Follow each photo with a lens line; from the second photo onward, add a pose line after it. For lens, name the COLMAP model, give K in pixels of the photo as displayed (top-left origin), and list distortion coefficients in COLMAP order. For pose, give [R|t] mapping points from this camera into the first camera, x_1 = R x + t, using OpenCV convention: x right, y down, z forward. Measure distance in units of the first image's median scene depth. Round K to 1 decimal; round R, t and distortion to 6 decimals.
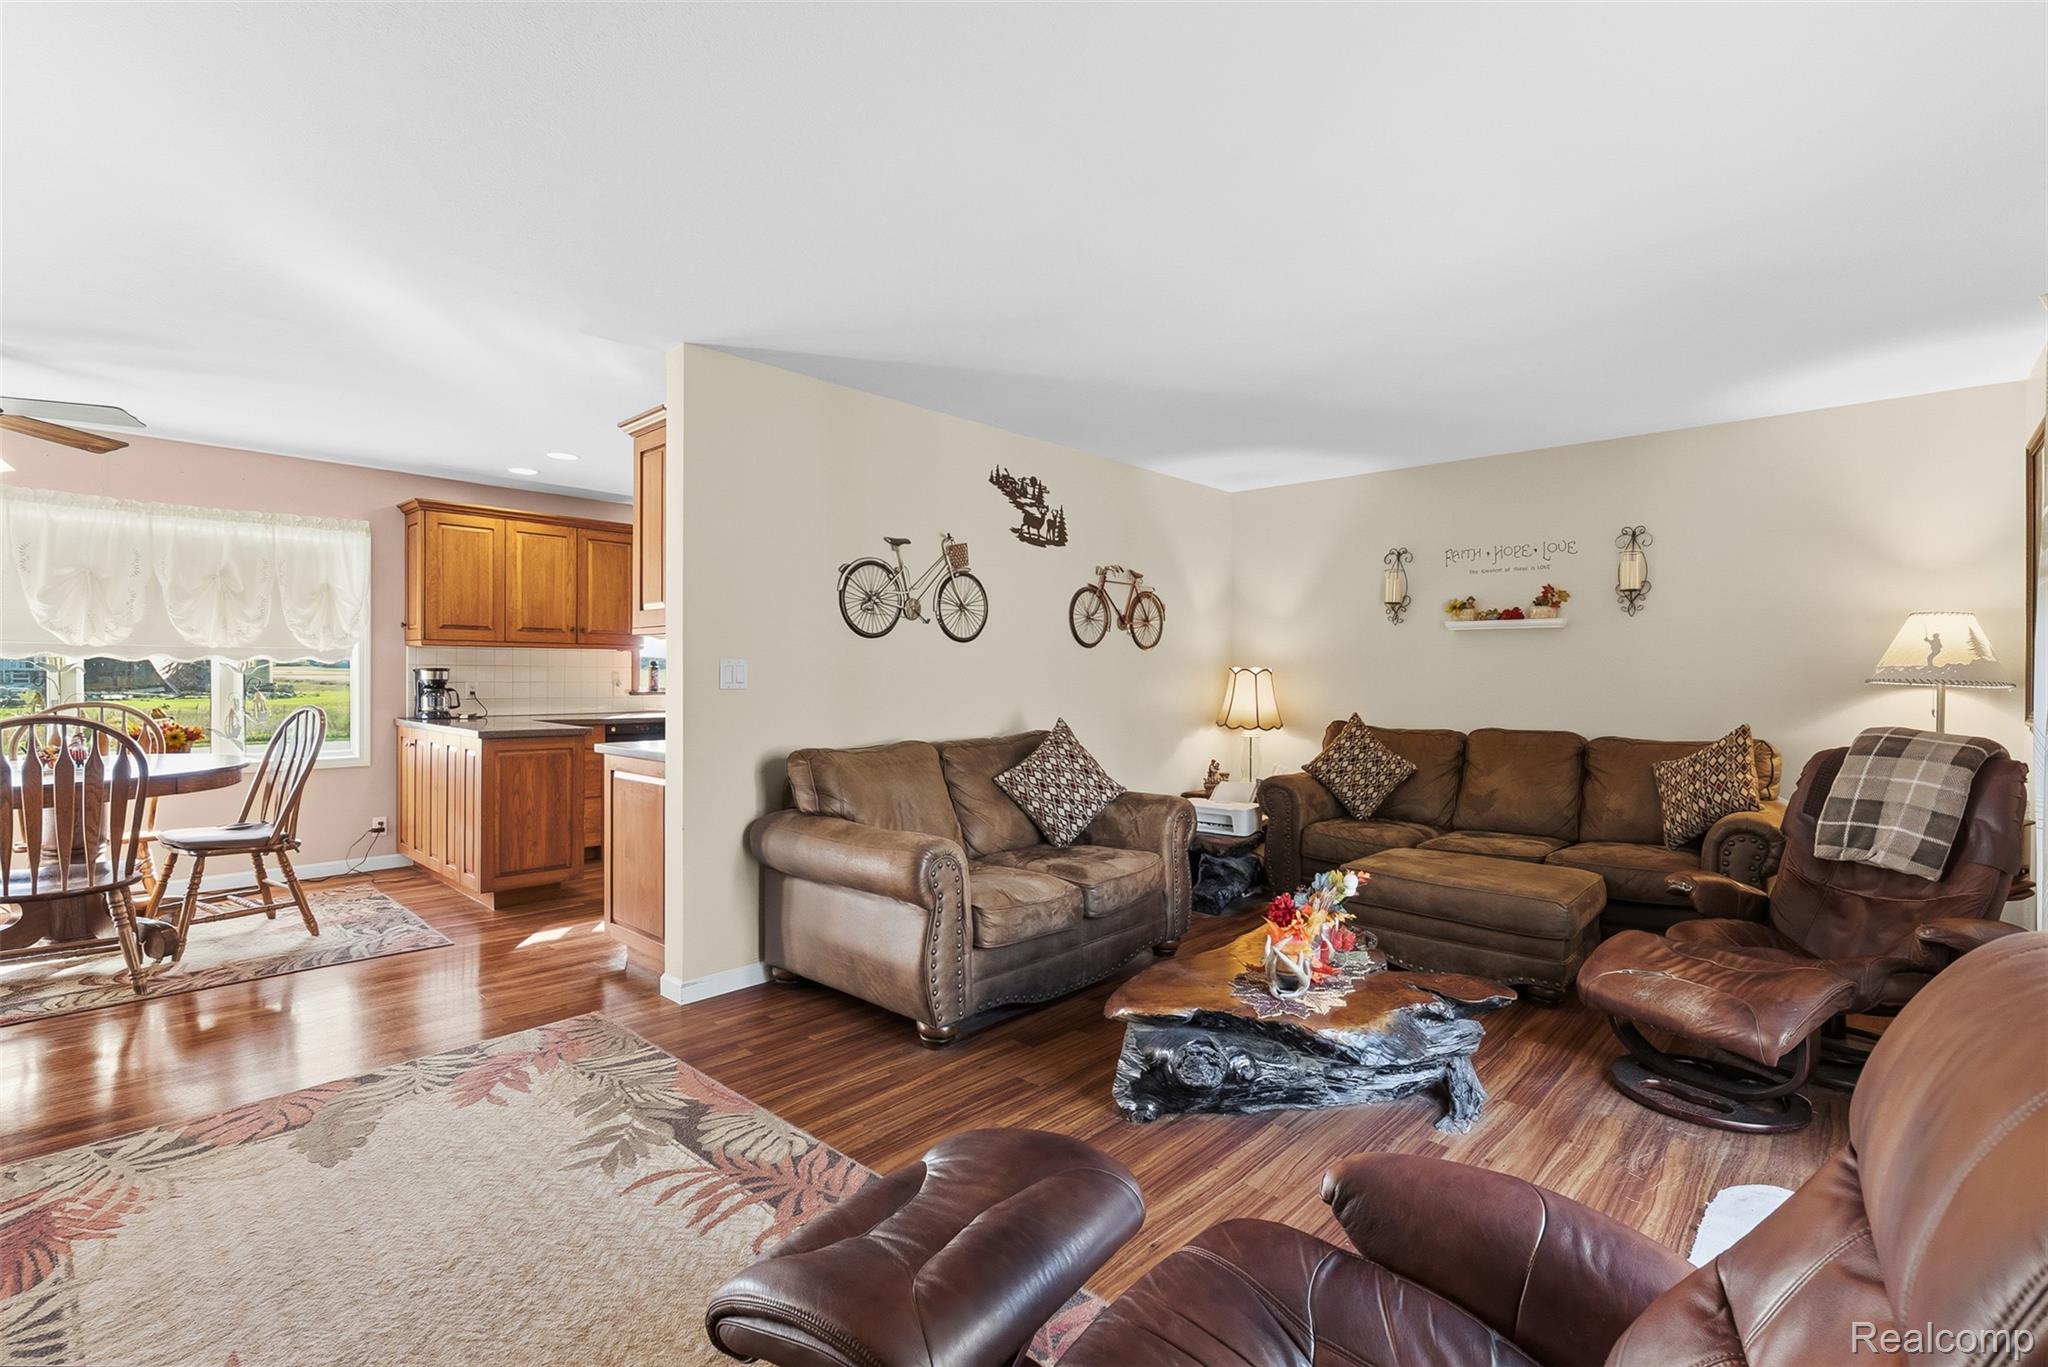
lens RADIAL K [[949.0, 0, 1023.5], [0, 949.0, 678.7], [0, 0, 1]] dist [-0.000167, 0.000034]
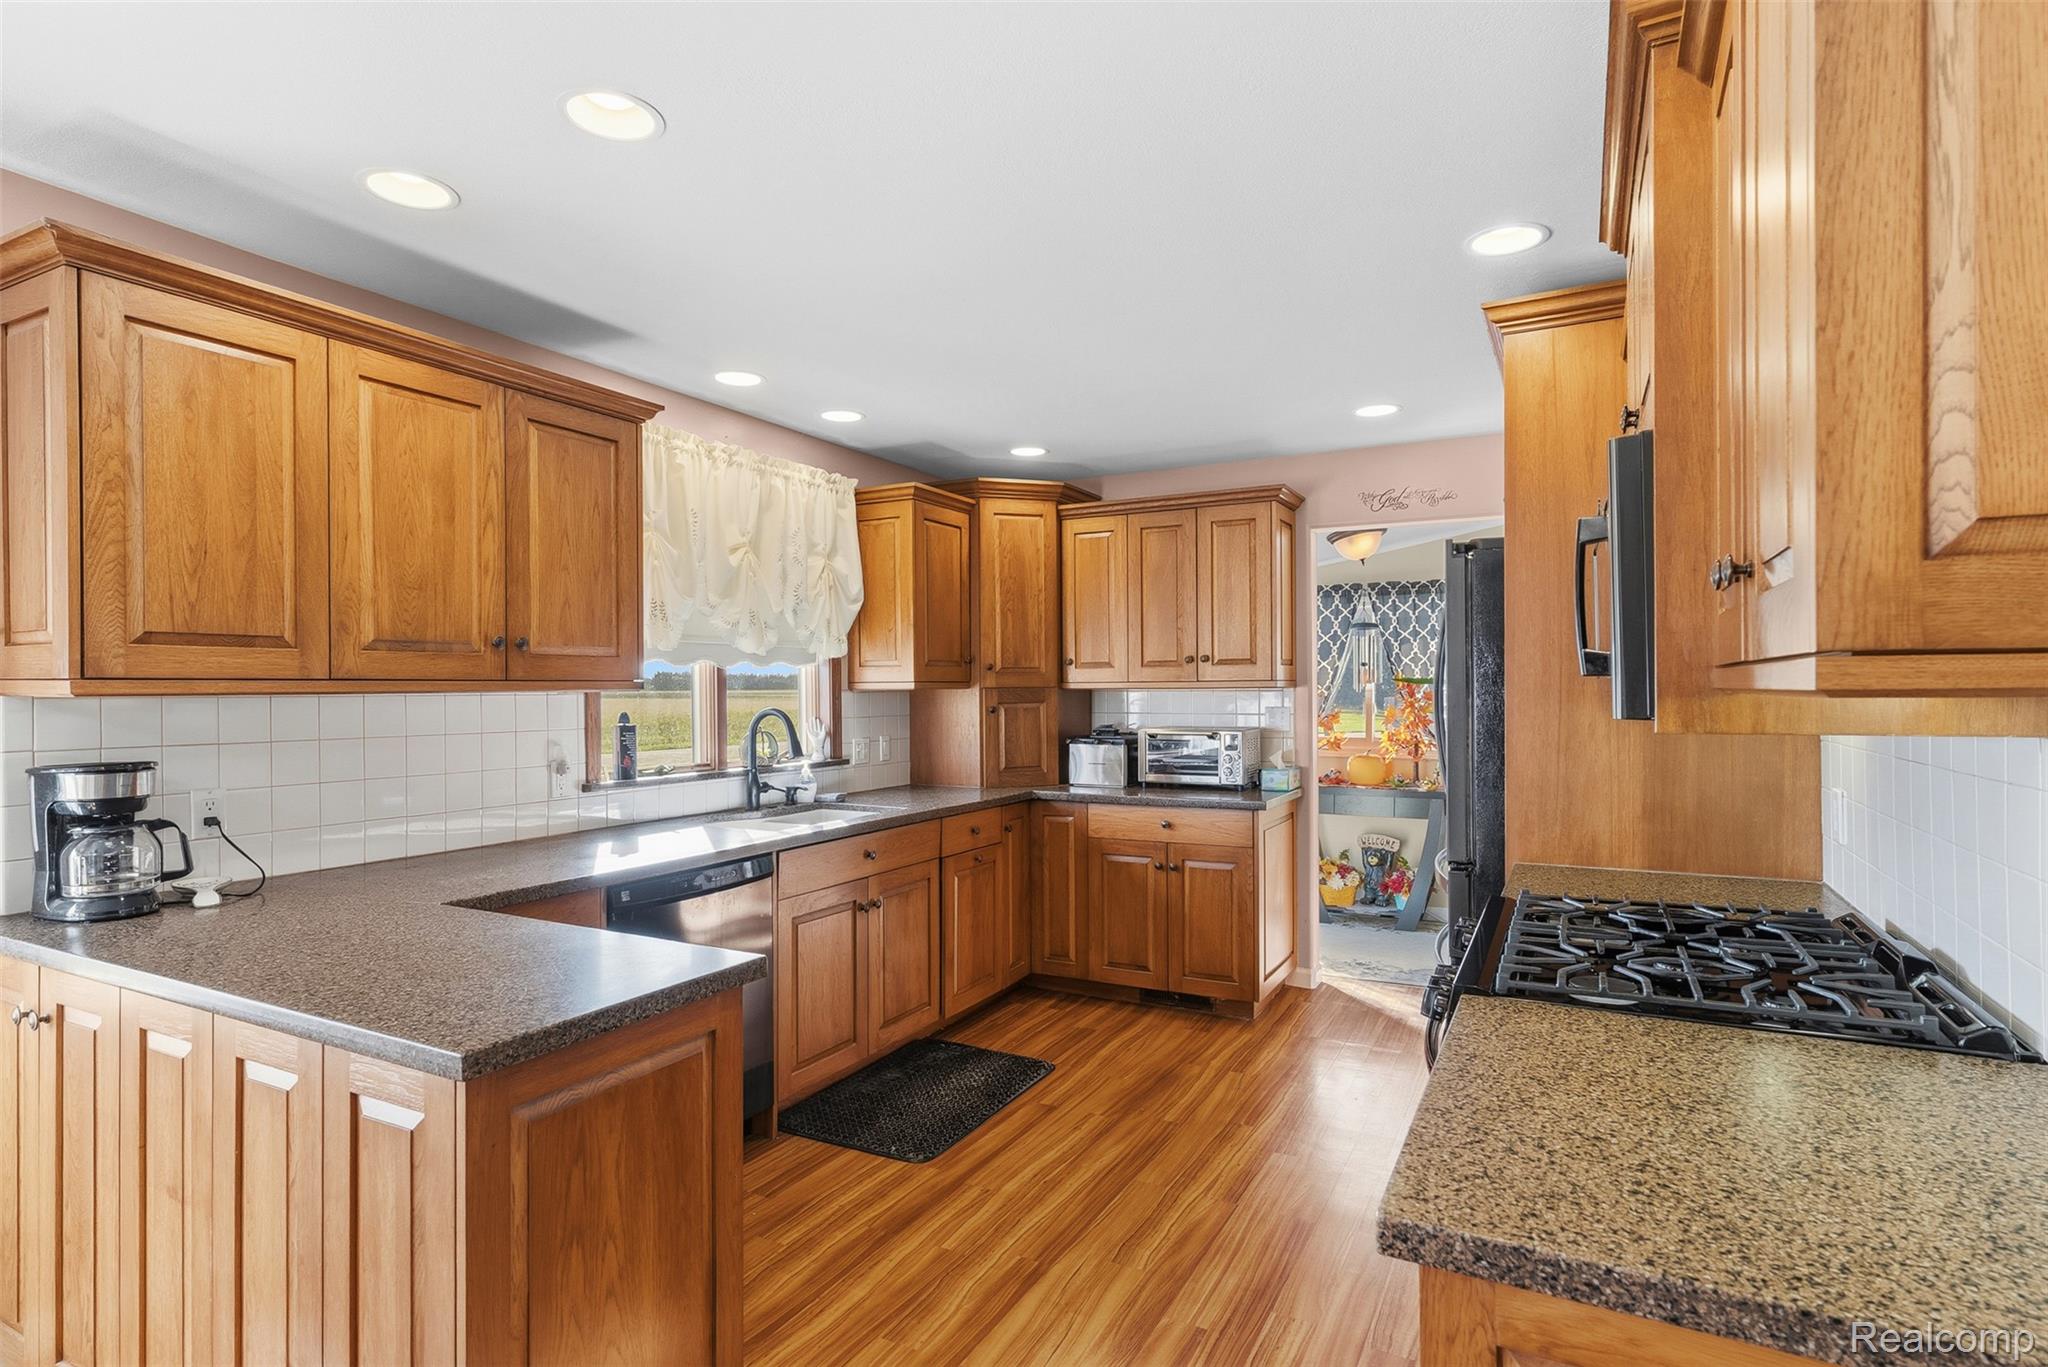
lens RADIAL K [[1048.3, 0, 1029.6], [0, 1048.3, 688.6], [0, 0, 1]] dist [-0.001520, -0.000518]
pose [[0.965824, -0.019390, 0.258472, -0.399752], [0.021364, 0.999760, -0.004832, -0.028156], [-0.258316, 0.010189, 0.966007, 0.558236]]
